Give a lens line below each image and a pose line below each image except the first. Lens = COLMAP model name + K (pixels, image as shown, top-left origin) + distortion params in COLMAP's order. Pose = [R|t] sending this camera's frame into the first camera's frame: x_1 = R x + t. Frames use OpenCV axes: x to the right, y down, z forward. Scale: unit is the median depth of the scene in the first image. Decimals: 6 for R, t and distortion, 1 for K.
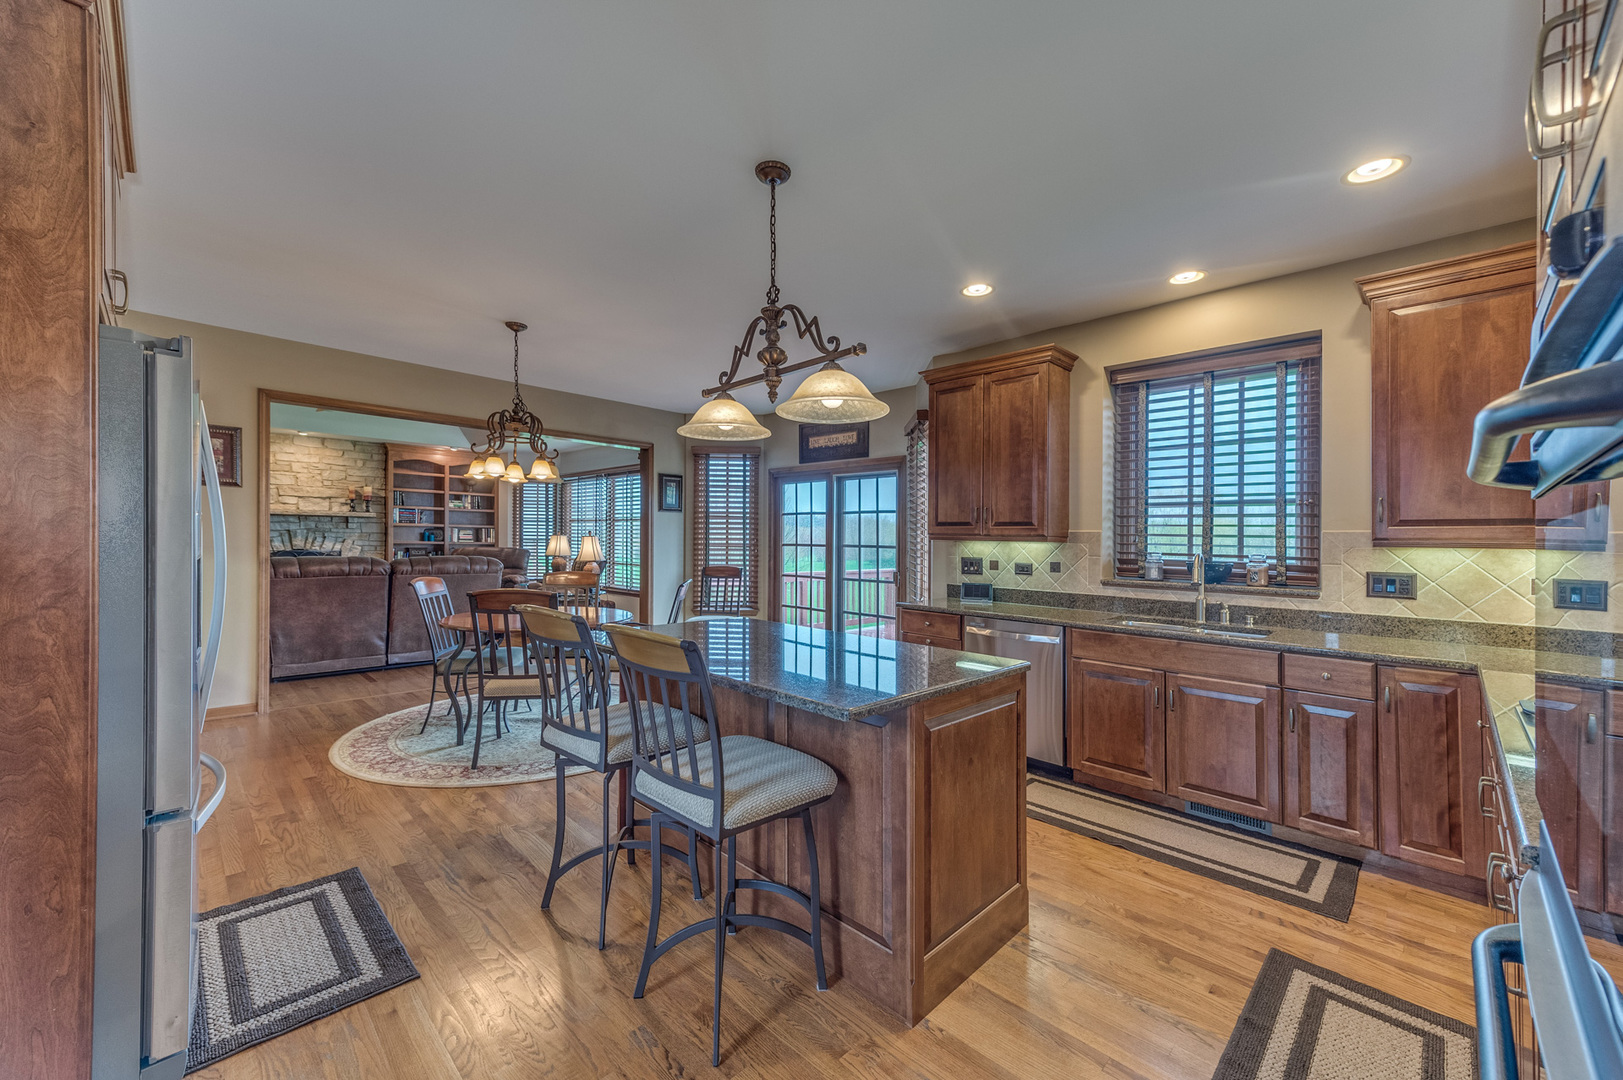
lens RADIAL K [[627.8, 0, 809.2], [0, 627.8, 557.1], [0, 0, 1]] dist [0.013448, -0.000196]
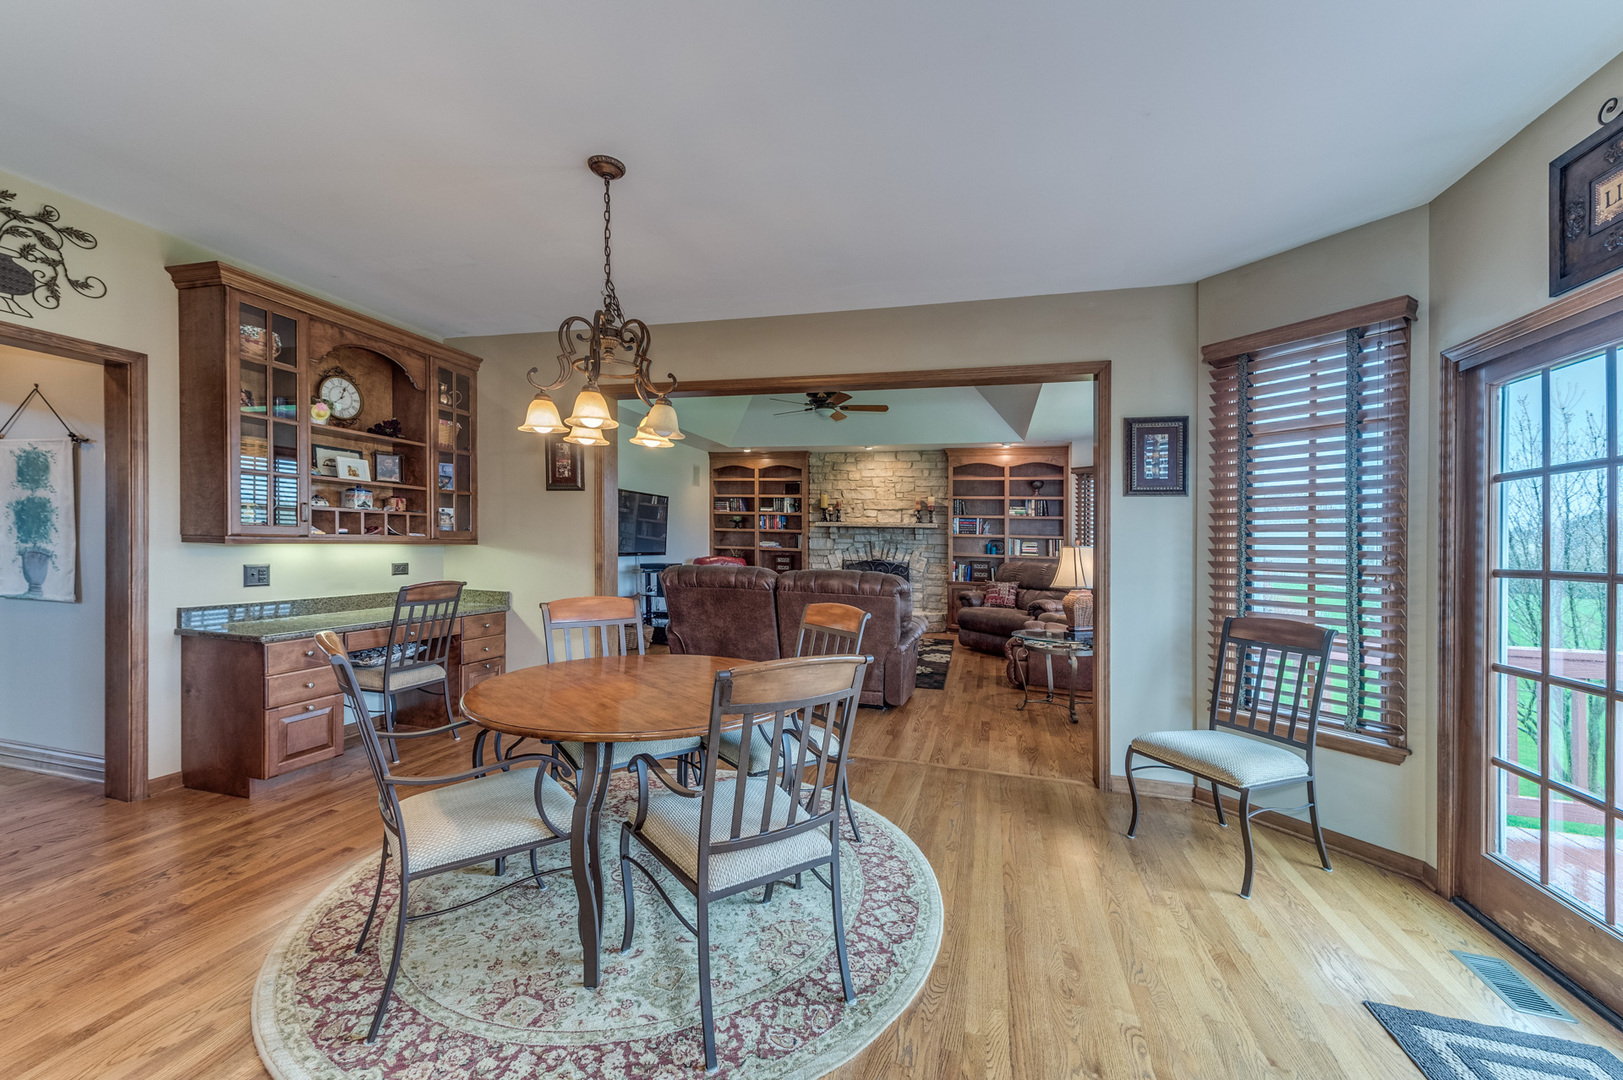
lens RADIAL K [[630.7, 0, 811.5], [0, 630.7, 540.0], [0, 0, 1]] dist [0.017472, -0.000245]
pose [[0.477937, -0.006822, -0.878368, 0.134377], [-0.041364, 0.998686, -0.030263, -0.020704], [0.877420, 0.050796, 0.477027, 0.907977]]
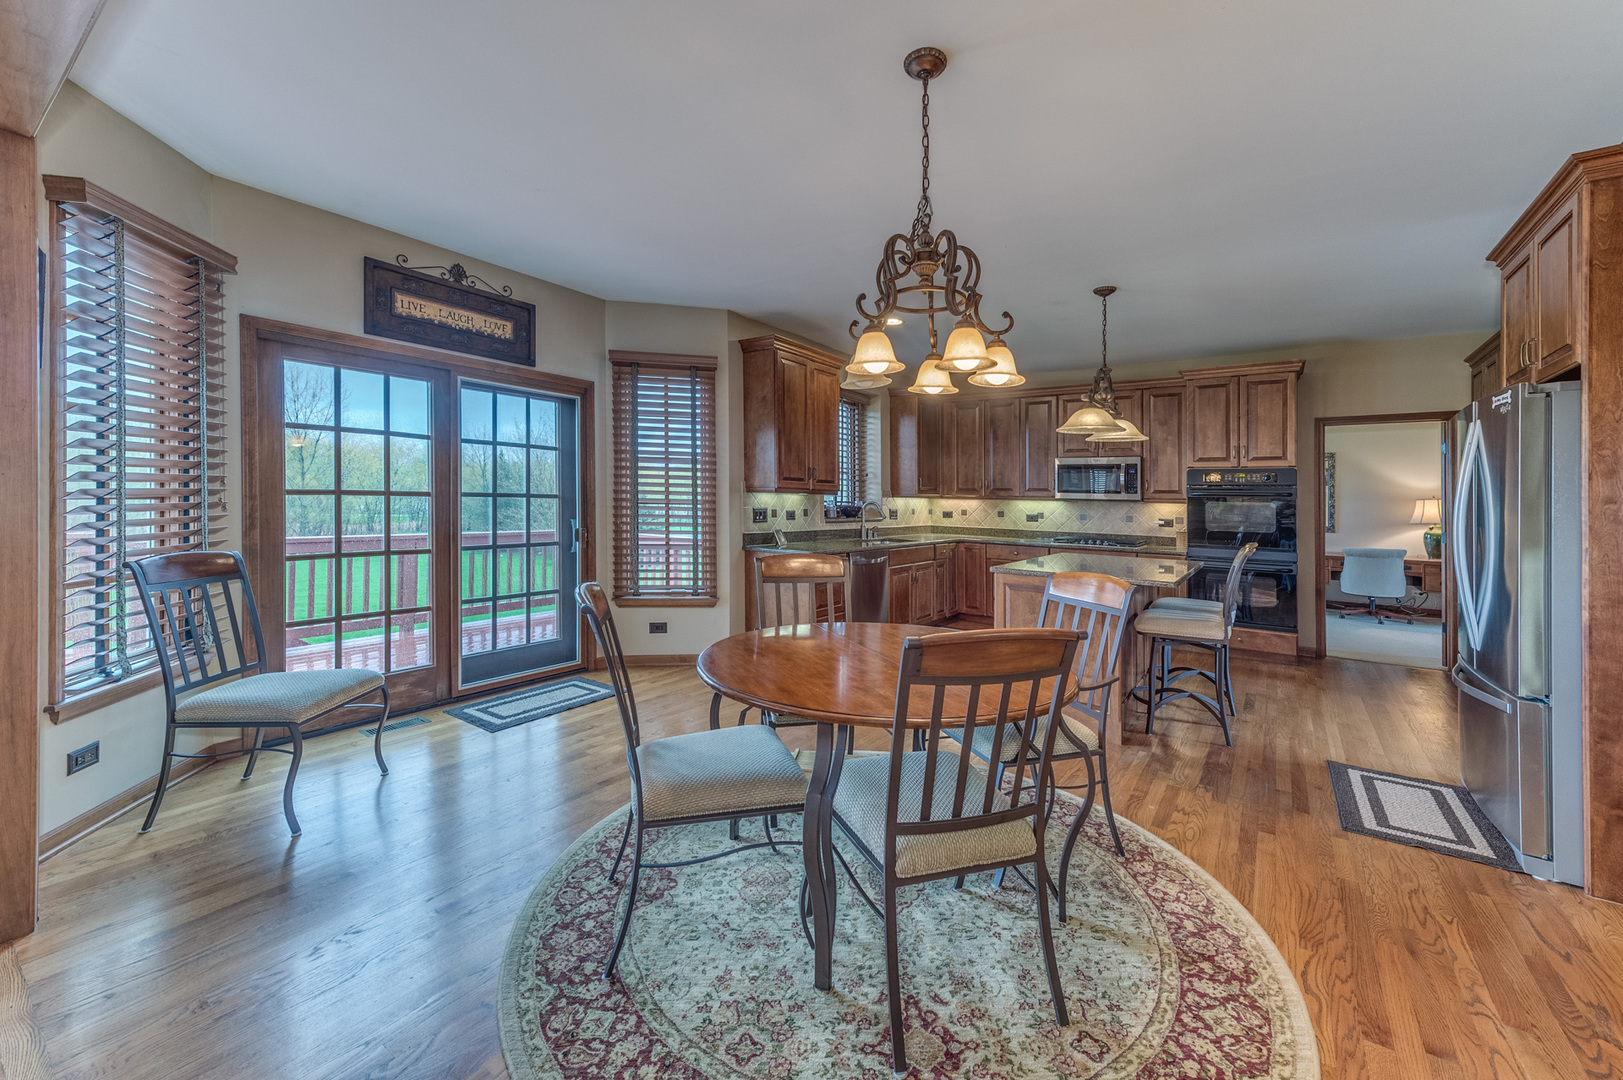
lens RADIAL K [[648.2, 0, 790.8], [0, 648.2, 488.0], [0, 0, 1]] dist [0.013170, -0.000147]
pose [[-0.144128, -0.007395, 0.989531, -0.953388], [-0.002046, 0.999972, 0.007175, -0.045400], [-0.989557, -0.000991, -0.144140, 1.187078]]
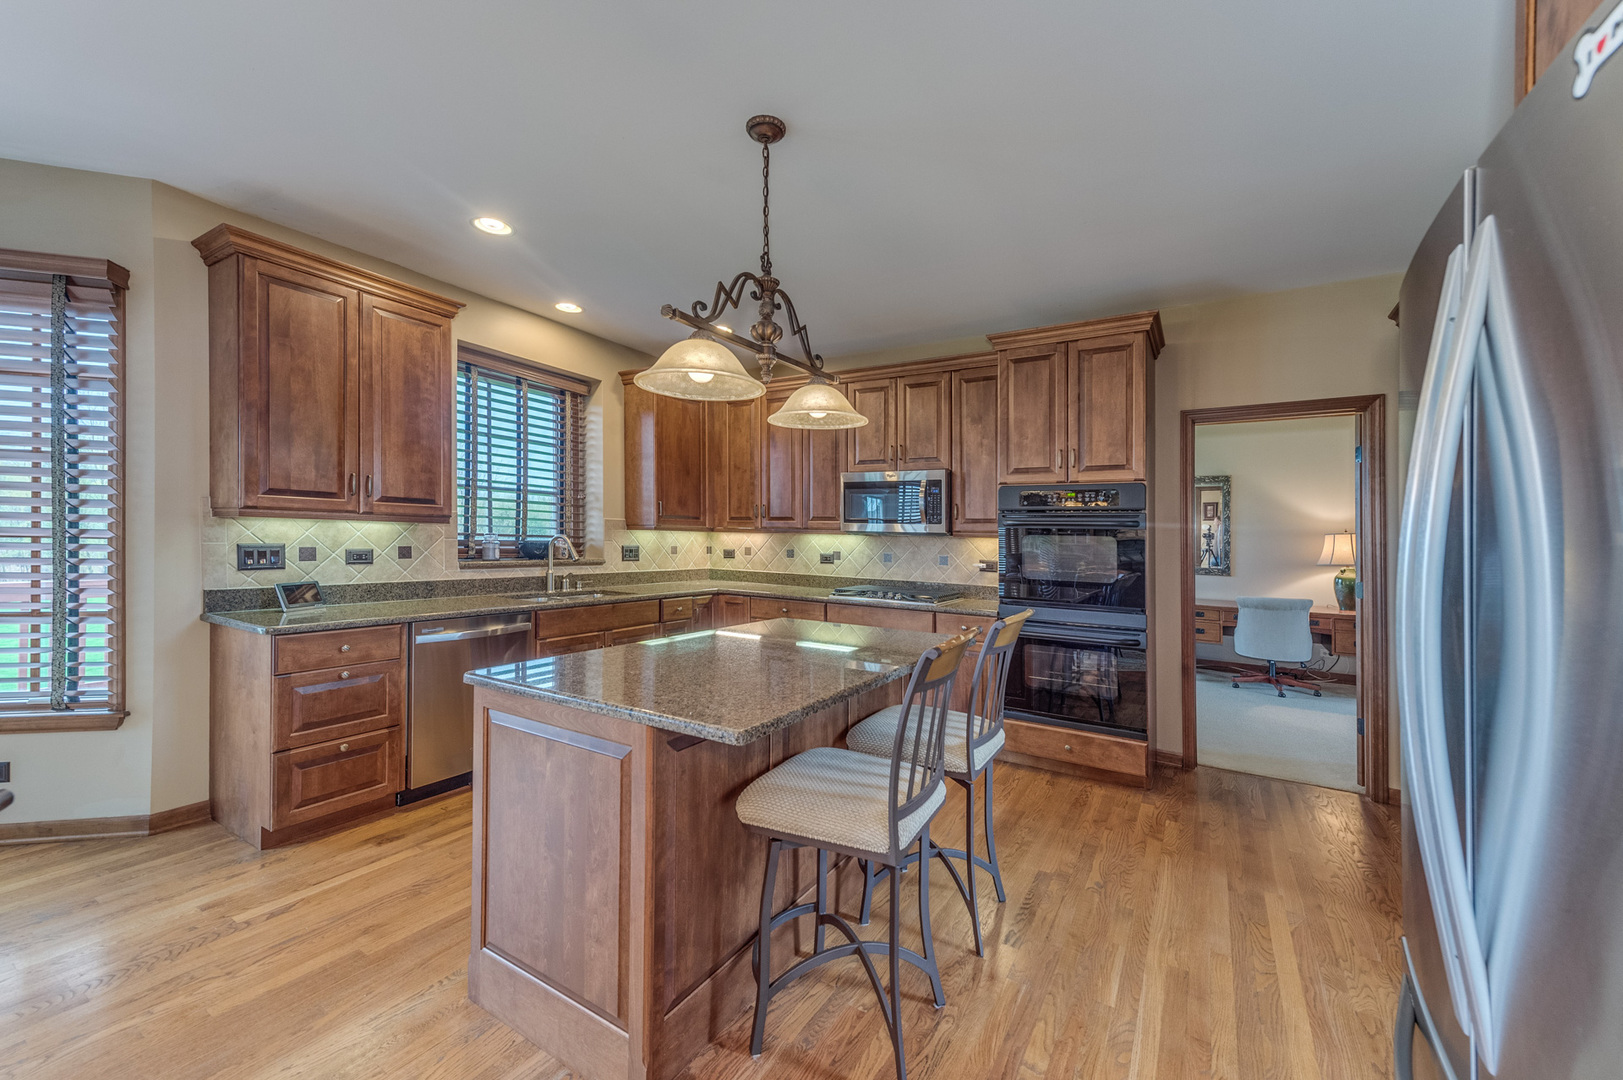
lens RADIAL K [[646.4, 0, 802.5], [0, 646.4, 523.7], [0, 0, 1]] dist [0.016063, 0.000020]
pose [[-0.221433, -0.004157, 0.975167, -0.550152], [-0.004719, 0.999984, 0.003191, -0.026381], [-0.975164, -0.003895, -0.221449, 0.649088]]
